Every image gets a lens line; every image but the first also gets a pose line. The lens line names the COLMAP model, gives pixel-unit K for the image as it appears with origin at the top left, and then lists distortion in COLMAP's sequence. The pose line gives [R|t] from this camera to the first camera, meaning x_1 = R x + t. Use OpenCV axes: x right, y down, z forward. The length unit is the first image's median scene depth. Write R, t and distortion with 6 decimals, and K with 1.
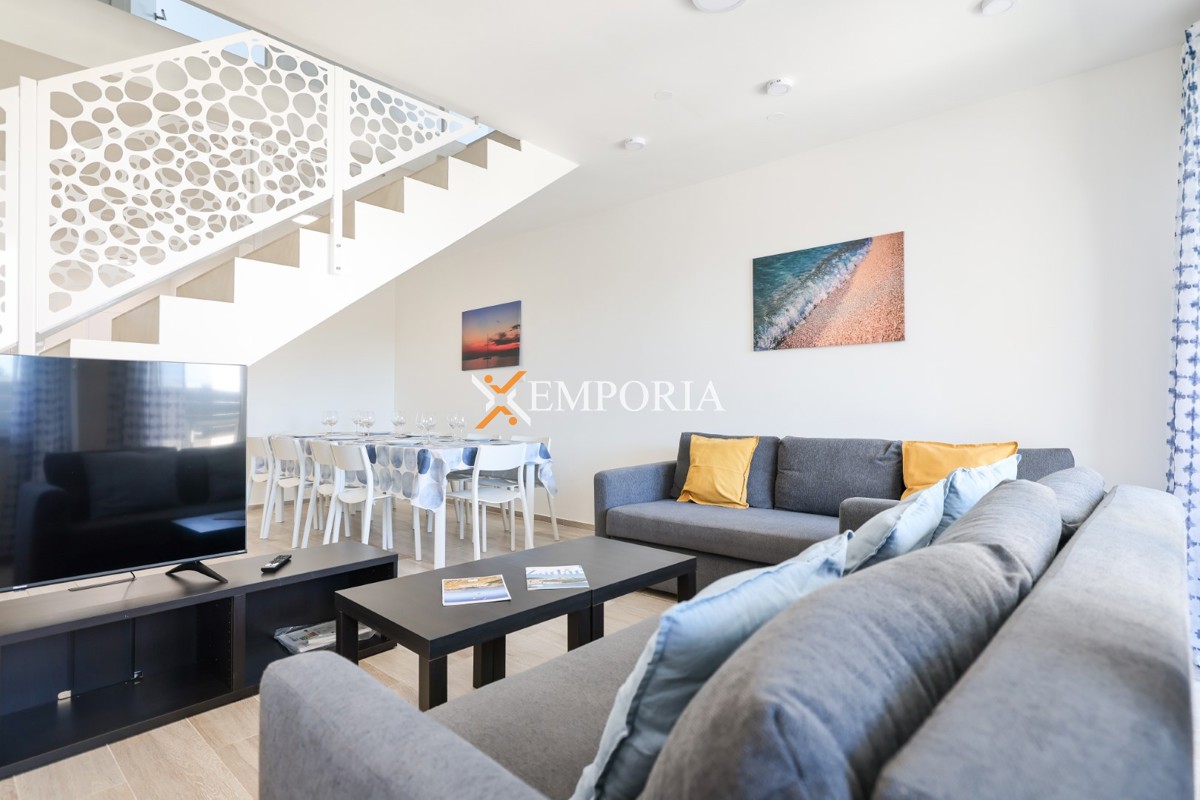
lens RADIAL K [[599.2, 0, 600.0], [0, 599.2, 400.0], [0, 0, 1]] dist [-0.000399, -0.000062]
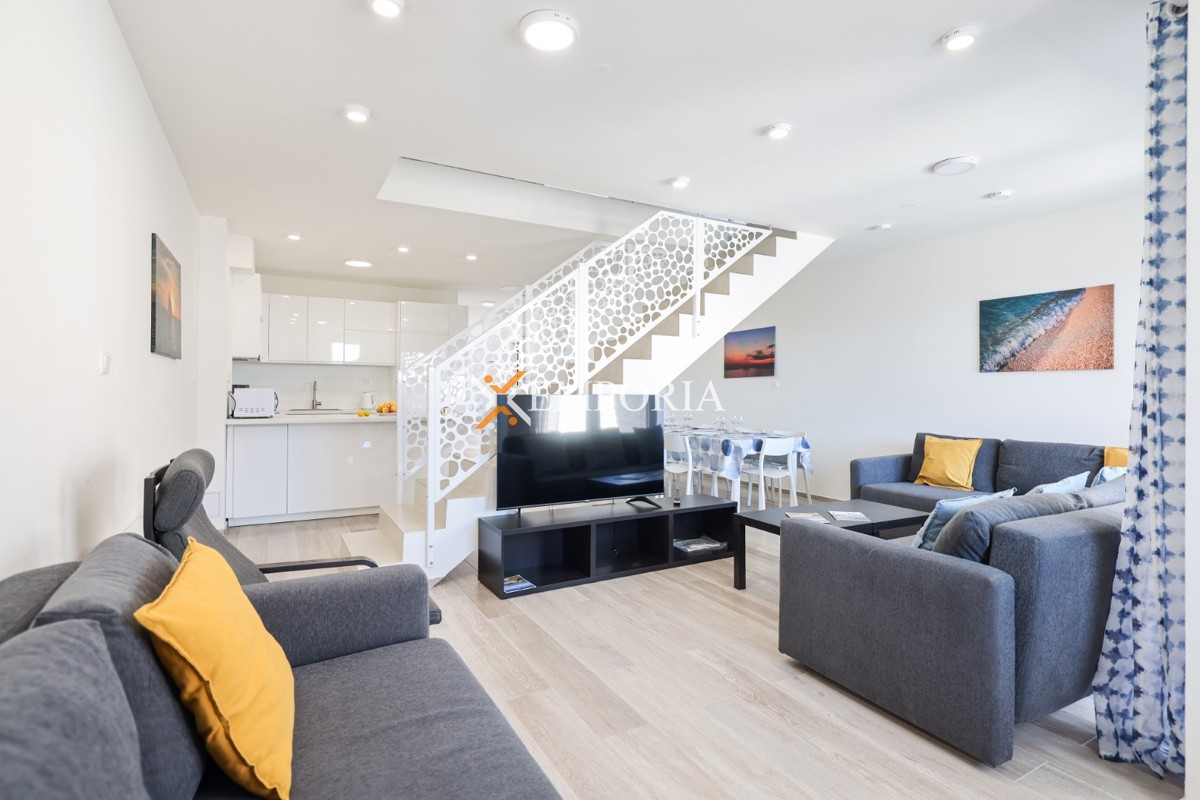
lens RADIAL K [[587.3, 0, 598.5], [0, 587.3, 390.4], [0, 0, 1]] dist [0.001427, 0.000592]
pose [[0.944790, 0.005039, -0.327637, -0.127374], [-0.001955, 0.999951, 0.009741, -0.062832], [0.327670, -0.008563, 0.944754, -0.568654]]
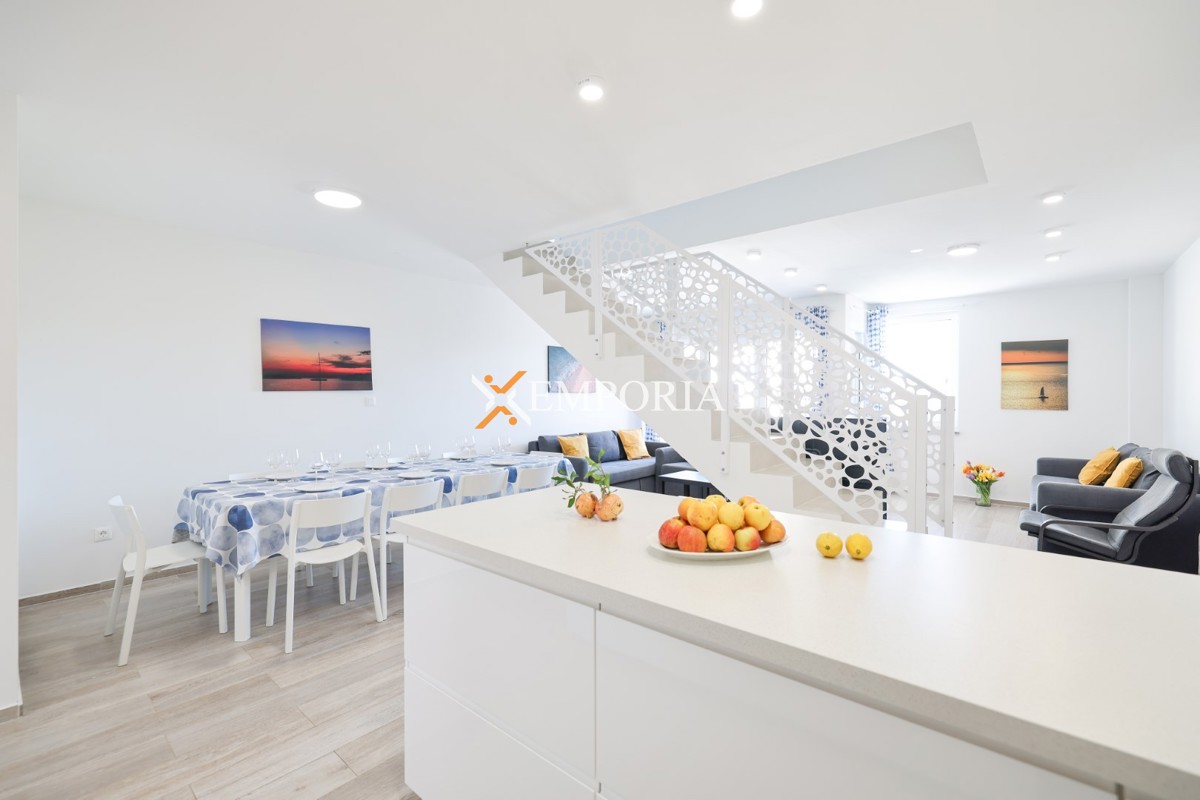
lens RADIAL K [[517.2, 0, 600.0], [0, 517.2, 400.0], [0, 0, 1]] dist [0.000030, -0.000002]
pose [[-0.019362, -0.002181, 0.999810, -1.739107], [-0.008630, 0.999961, 0.002014, -0.077221], [-0.999775, -0.008589, -0.019381, 1.032517]]
